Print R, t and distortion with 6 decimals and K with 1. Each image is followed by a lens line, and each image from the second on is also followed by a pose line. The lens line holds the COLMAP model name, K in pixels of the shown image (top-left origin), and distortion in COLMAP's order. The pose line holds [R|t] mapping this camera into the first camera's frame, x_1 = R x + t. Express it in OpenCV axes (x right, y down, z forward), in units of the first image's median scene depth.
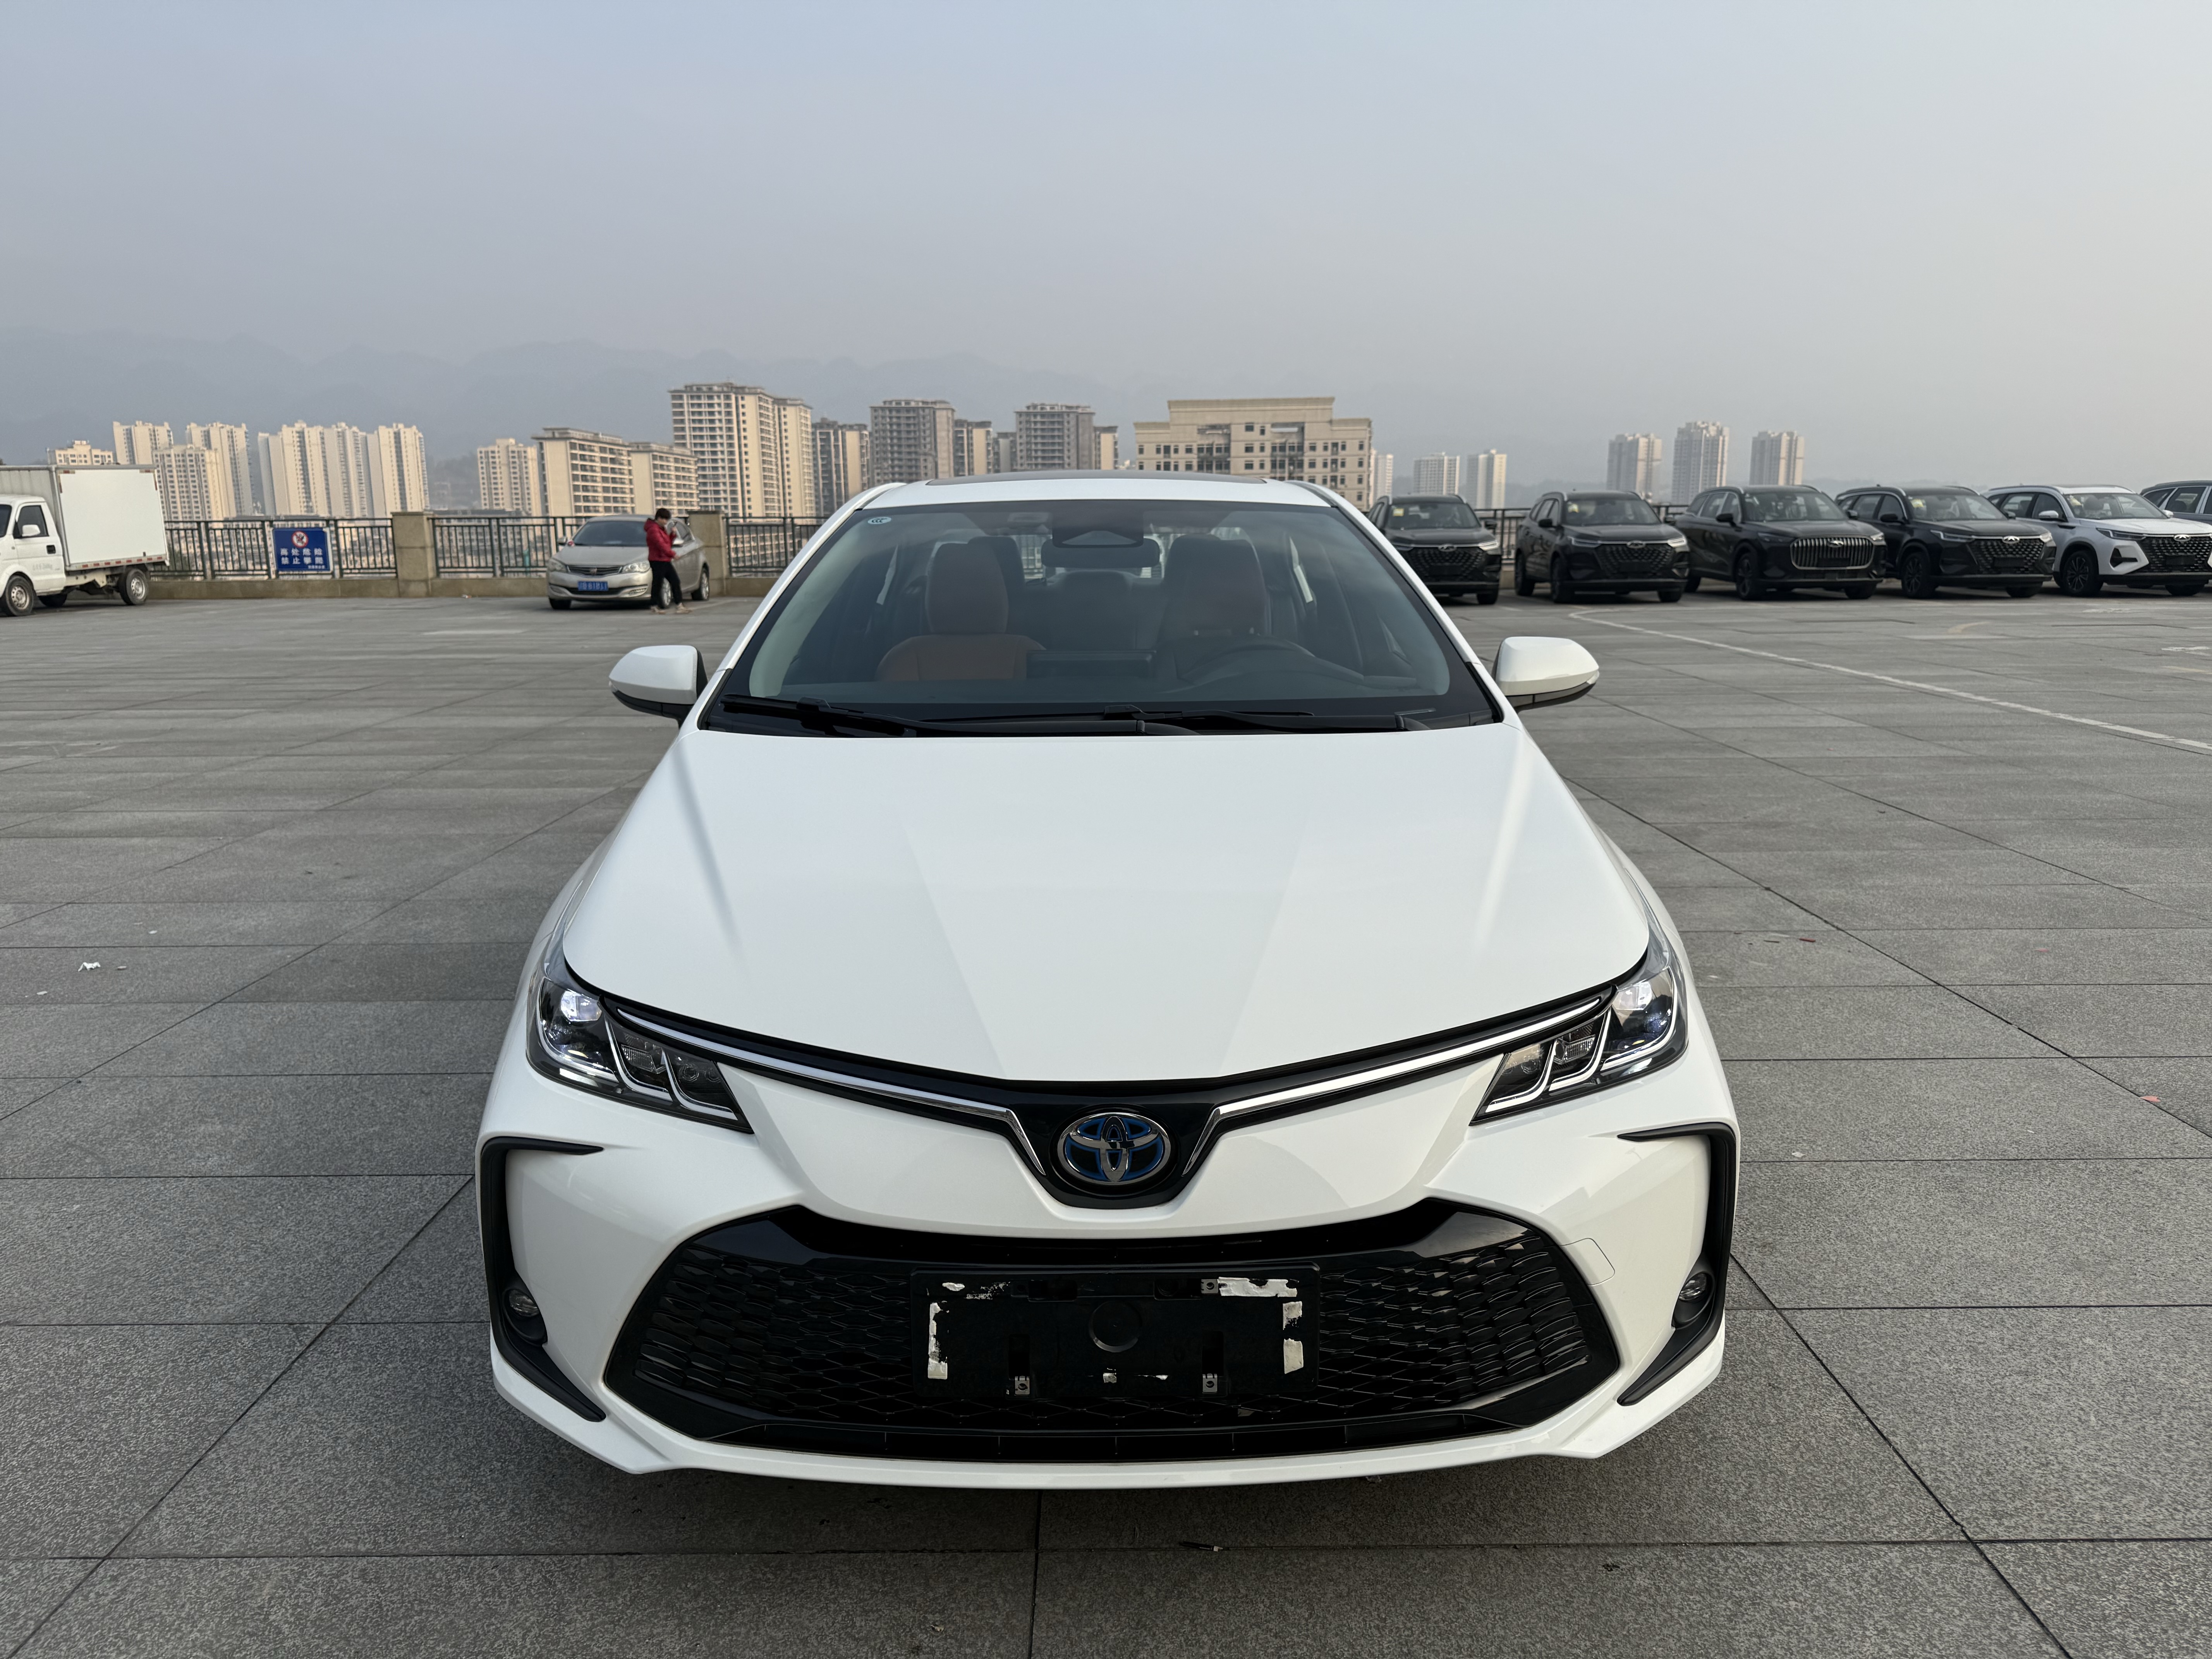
lens RADIAL K [[1561.4, 0, 1111.4], [0, 1561.4, 822.2], [0, 0, 1]] dist [0.029780, -0.036511]
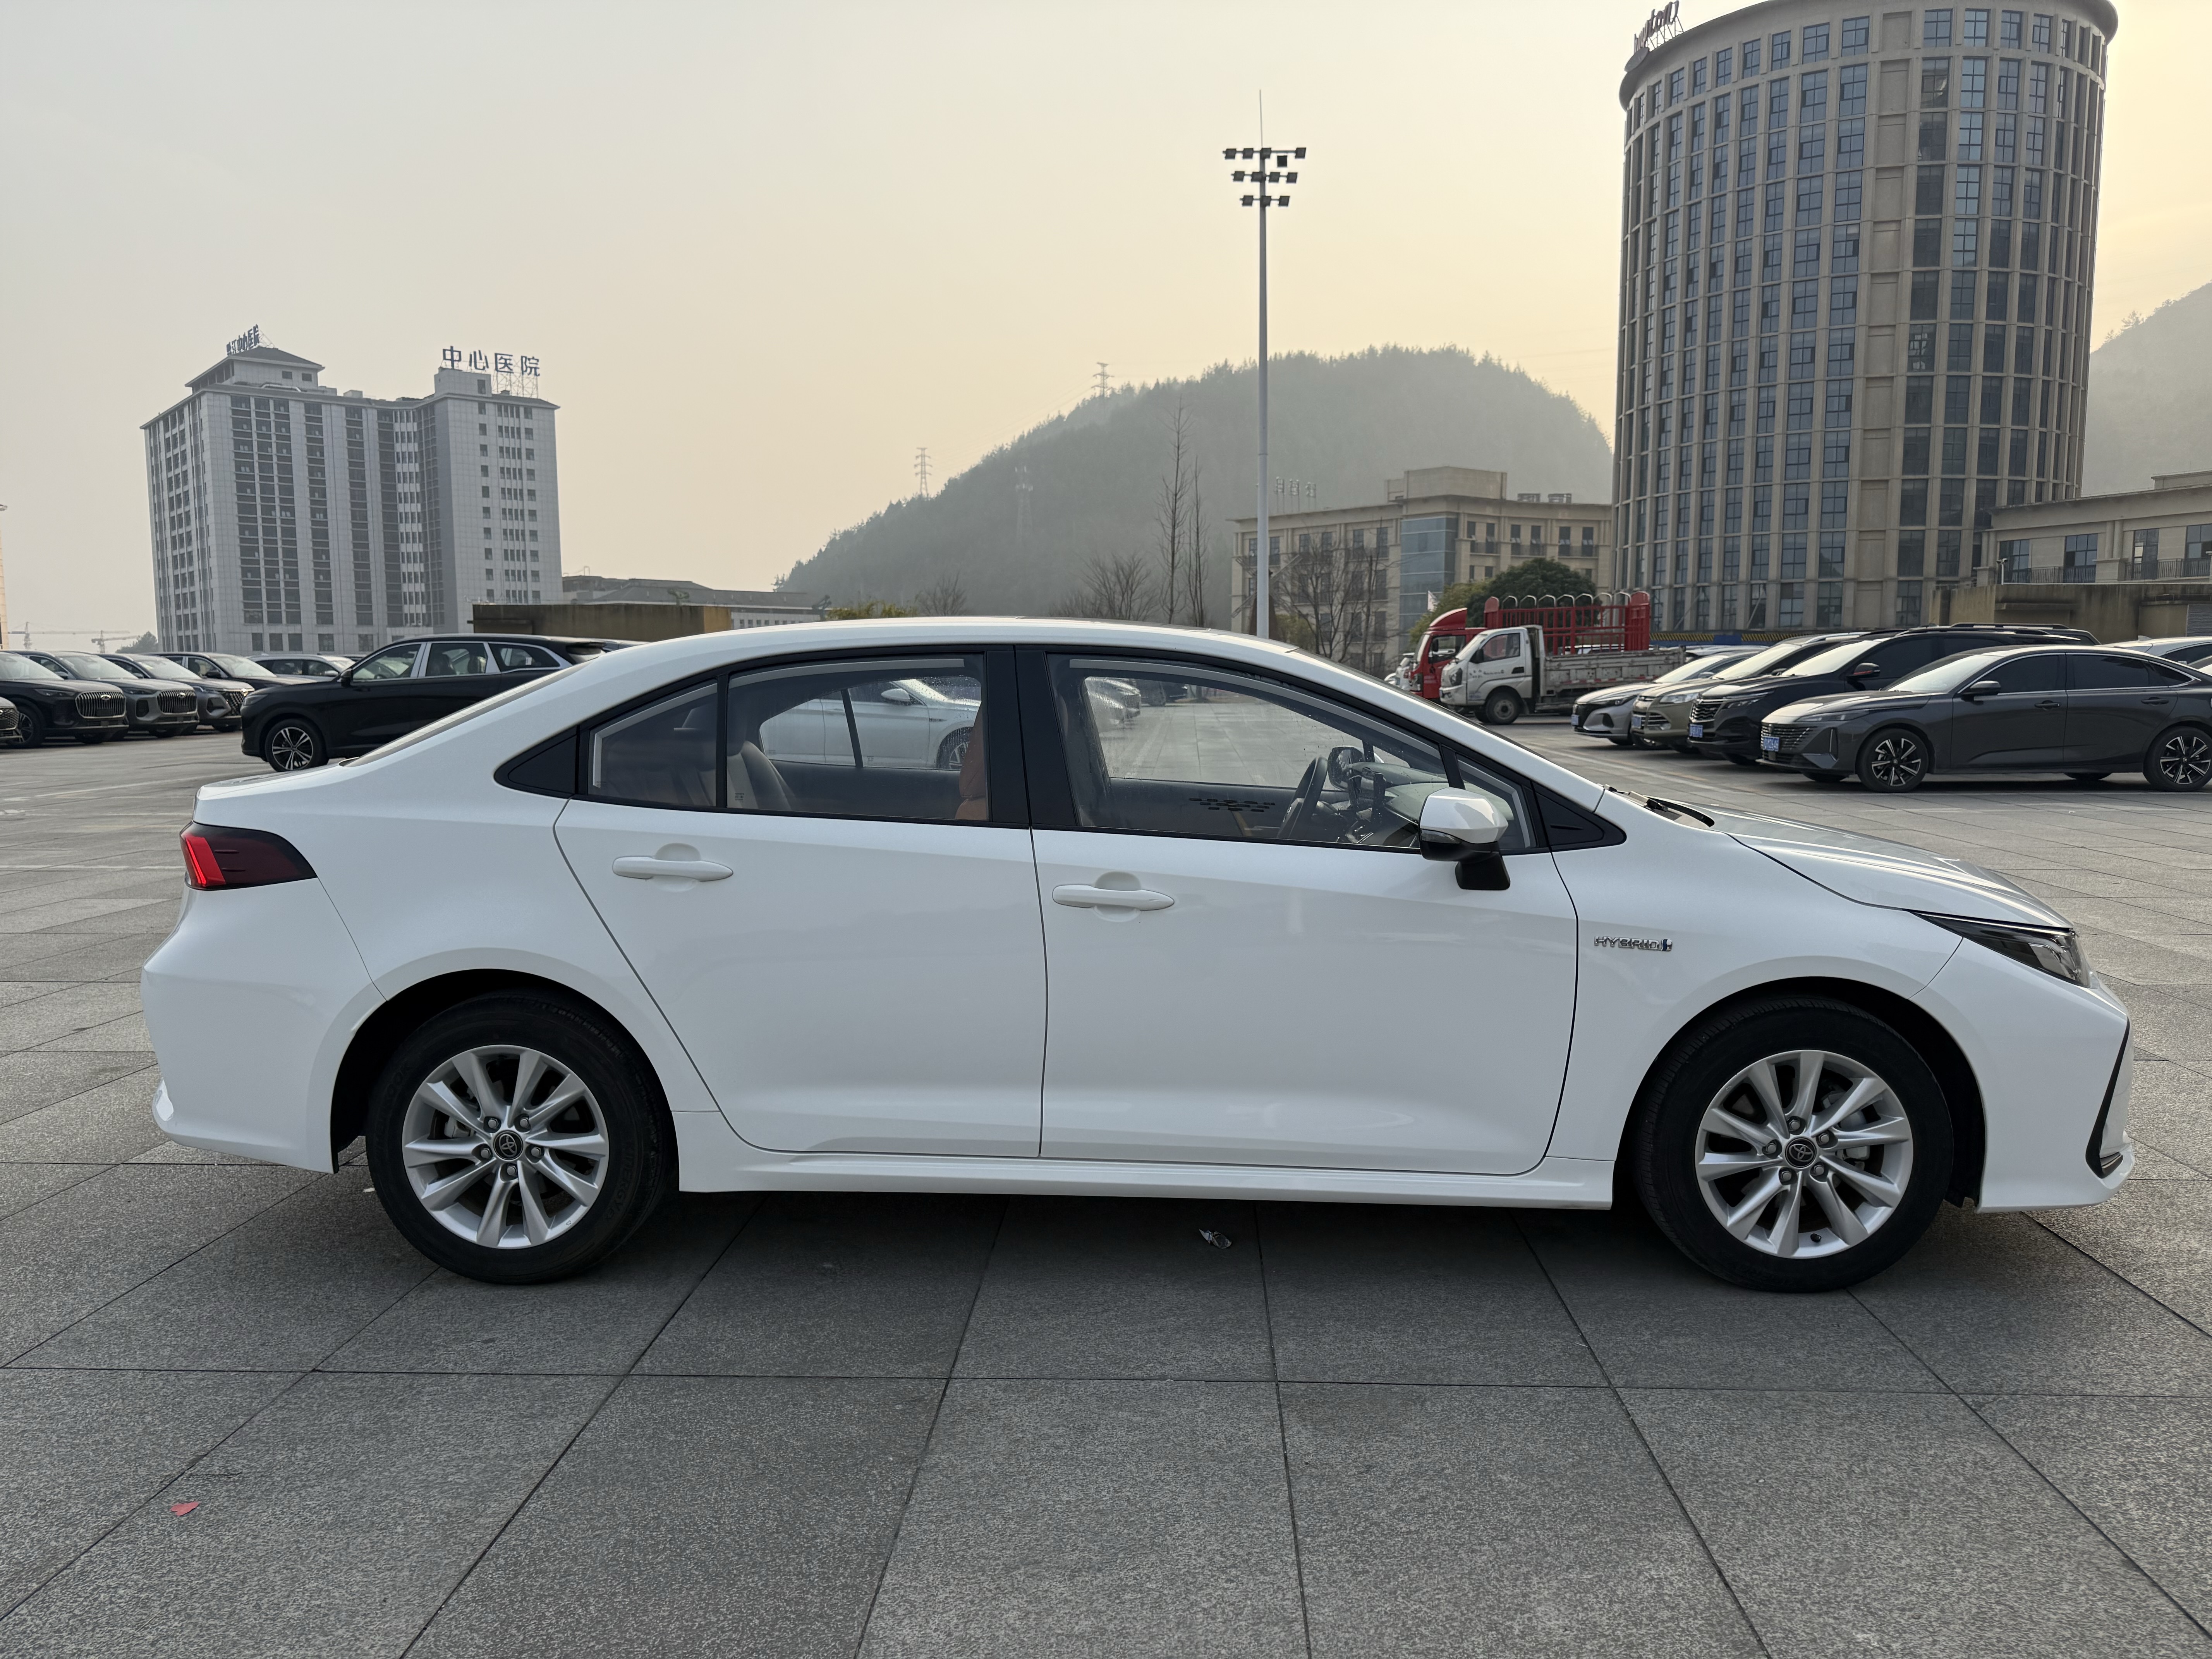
lens RADIAL K [[1561.4, 0, 1106.8], [0, 1561.4, 839.7], [0, 0, 1]] dist [0.029780, -0.036511]
pose [[0.050515, -0.098793, 0.993825, -1.168378], [0.196134, 0.976699, 0.087121, -0.192422], [-0.979275, 0.190522, 0.068715, 1.070019]]
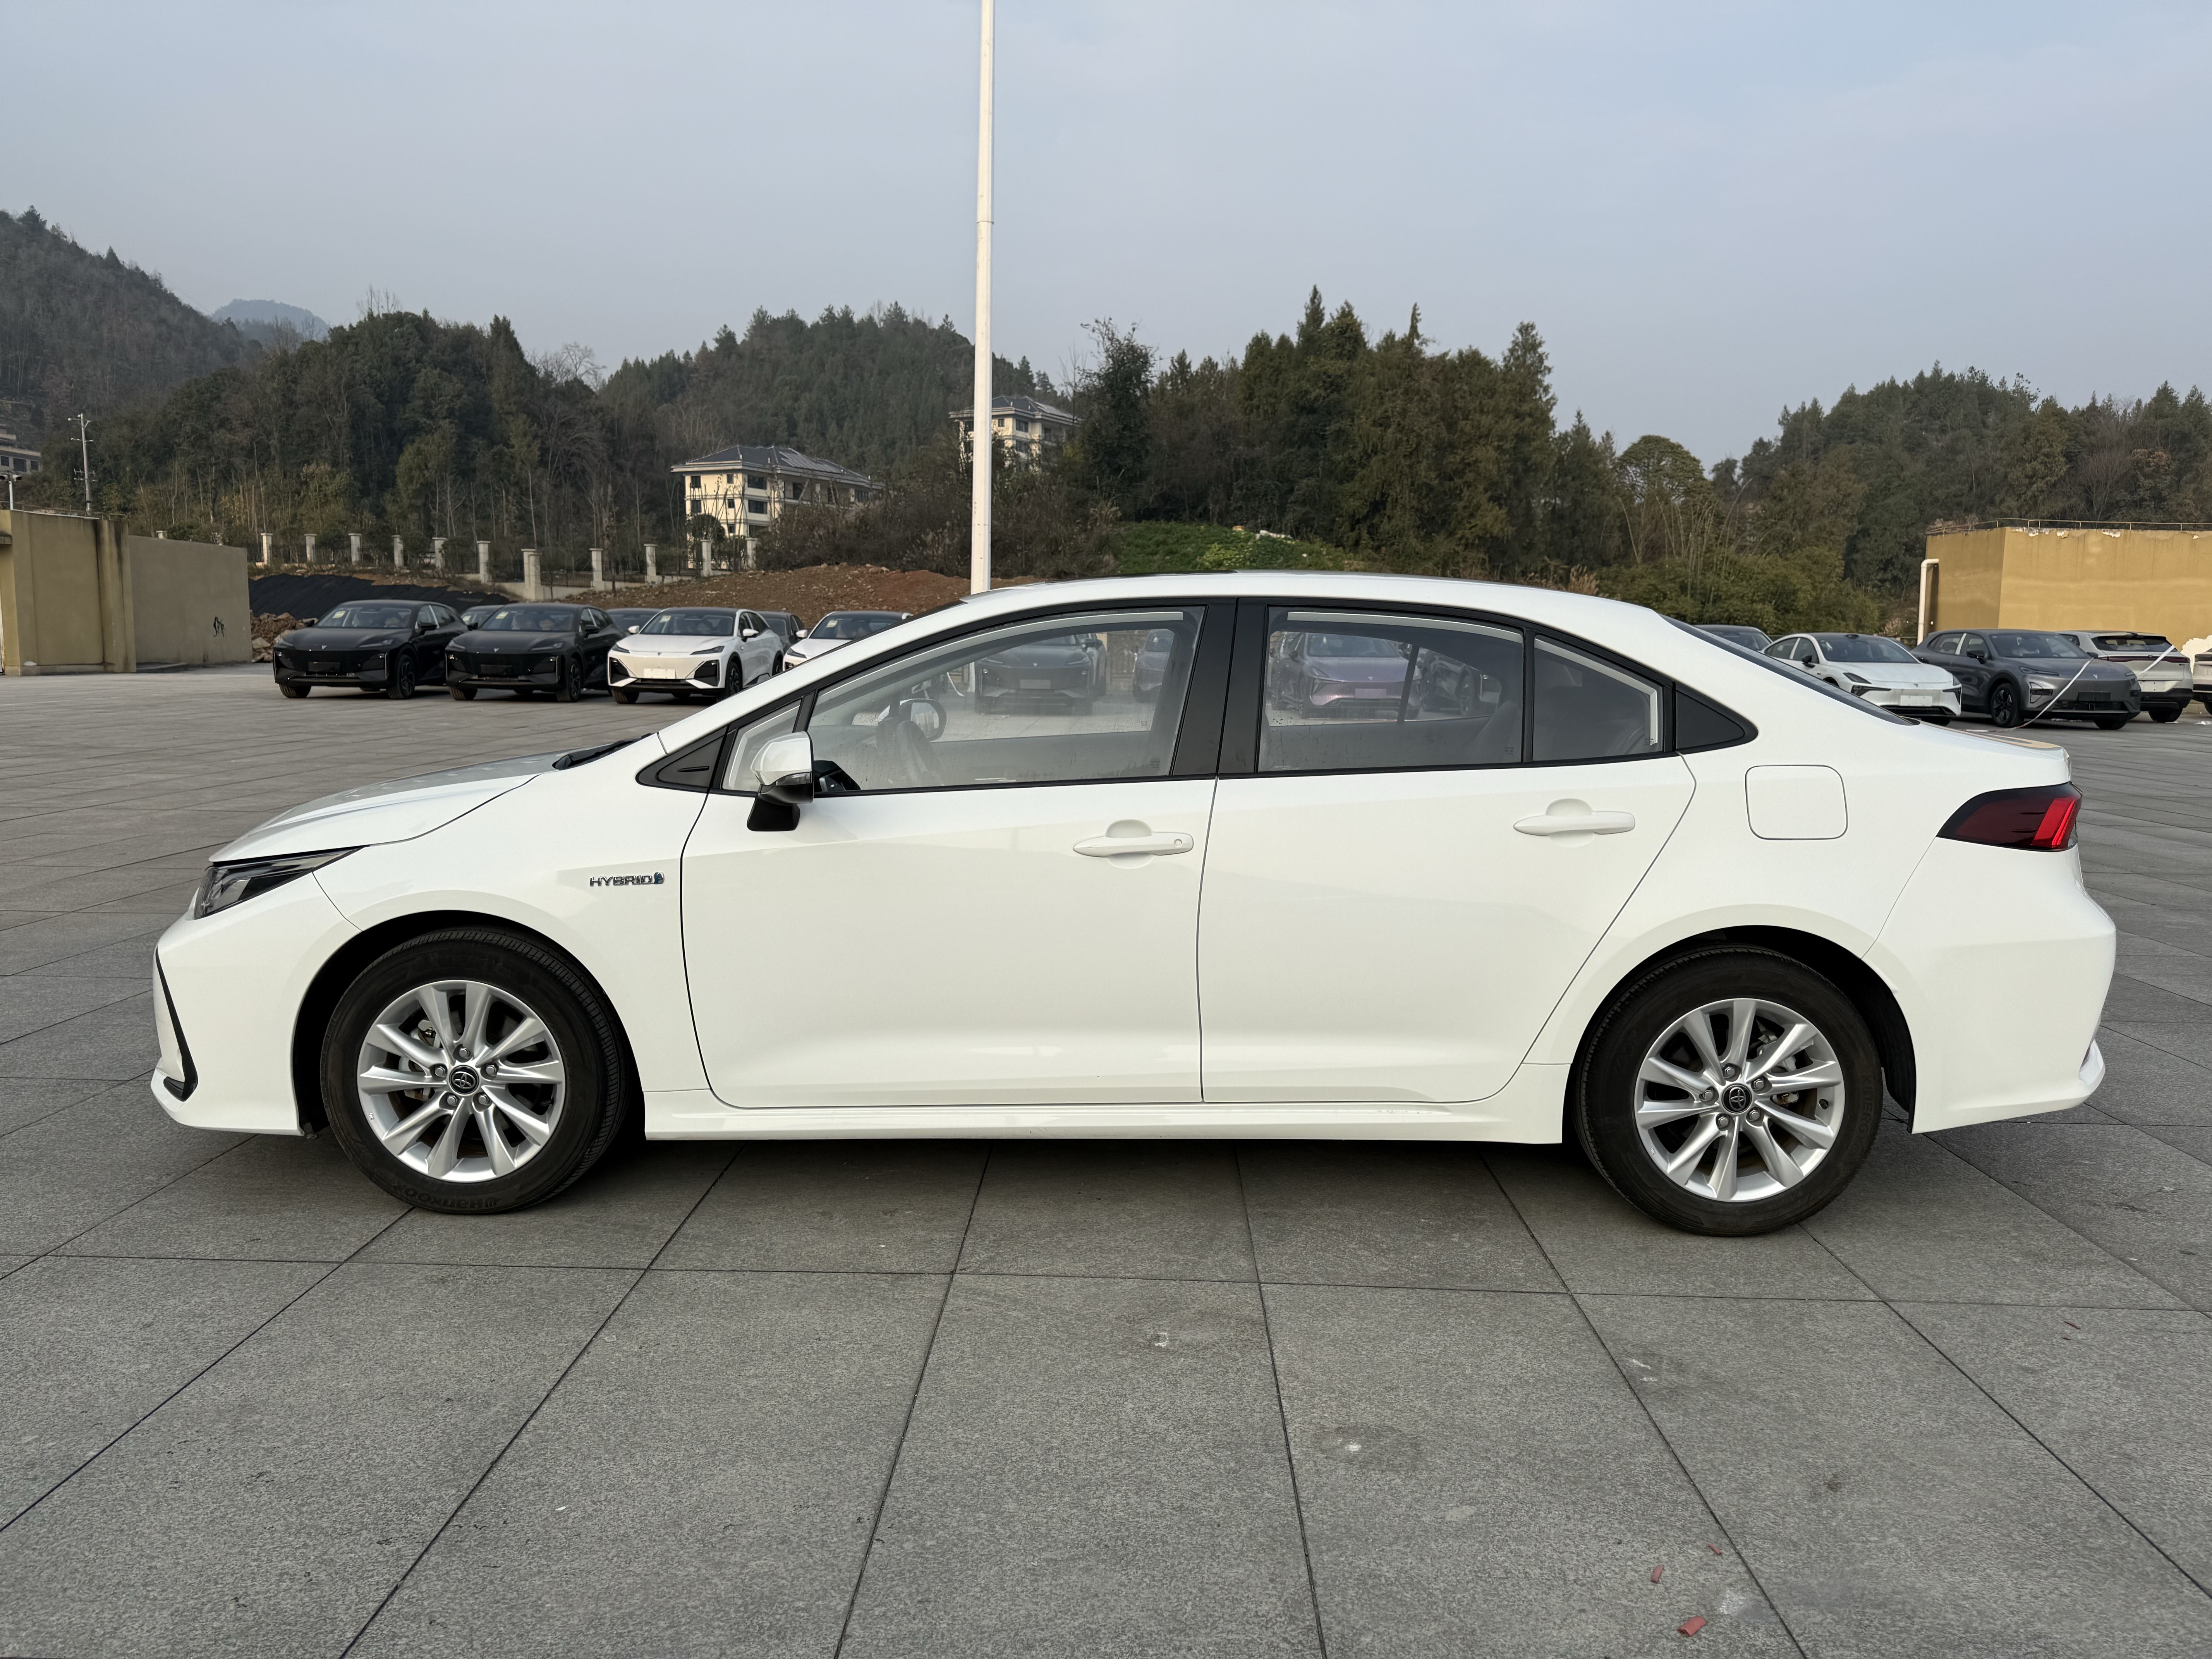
lens RADIAL K [[1561.4, 0, 1111.0], [0, 1561.4, 844.6], [0, 0, 1]] dist [0.029780, -0.036511]
pose [[-0.022544, 0.141878, -0.989627, 1.159073], [-0.204387, 0.968318, 0.143479, -0.214303], [0.978631, 0.205501, 0.007168, 1.123529]]
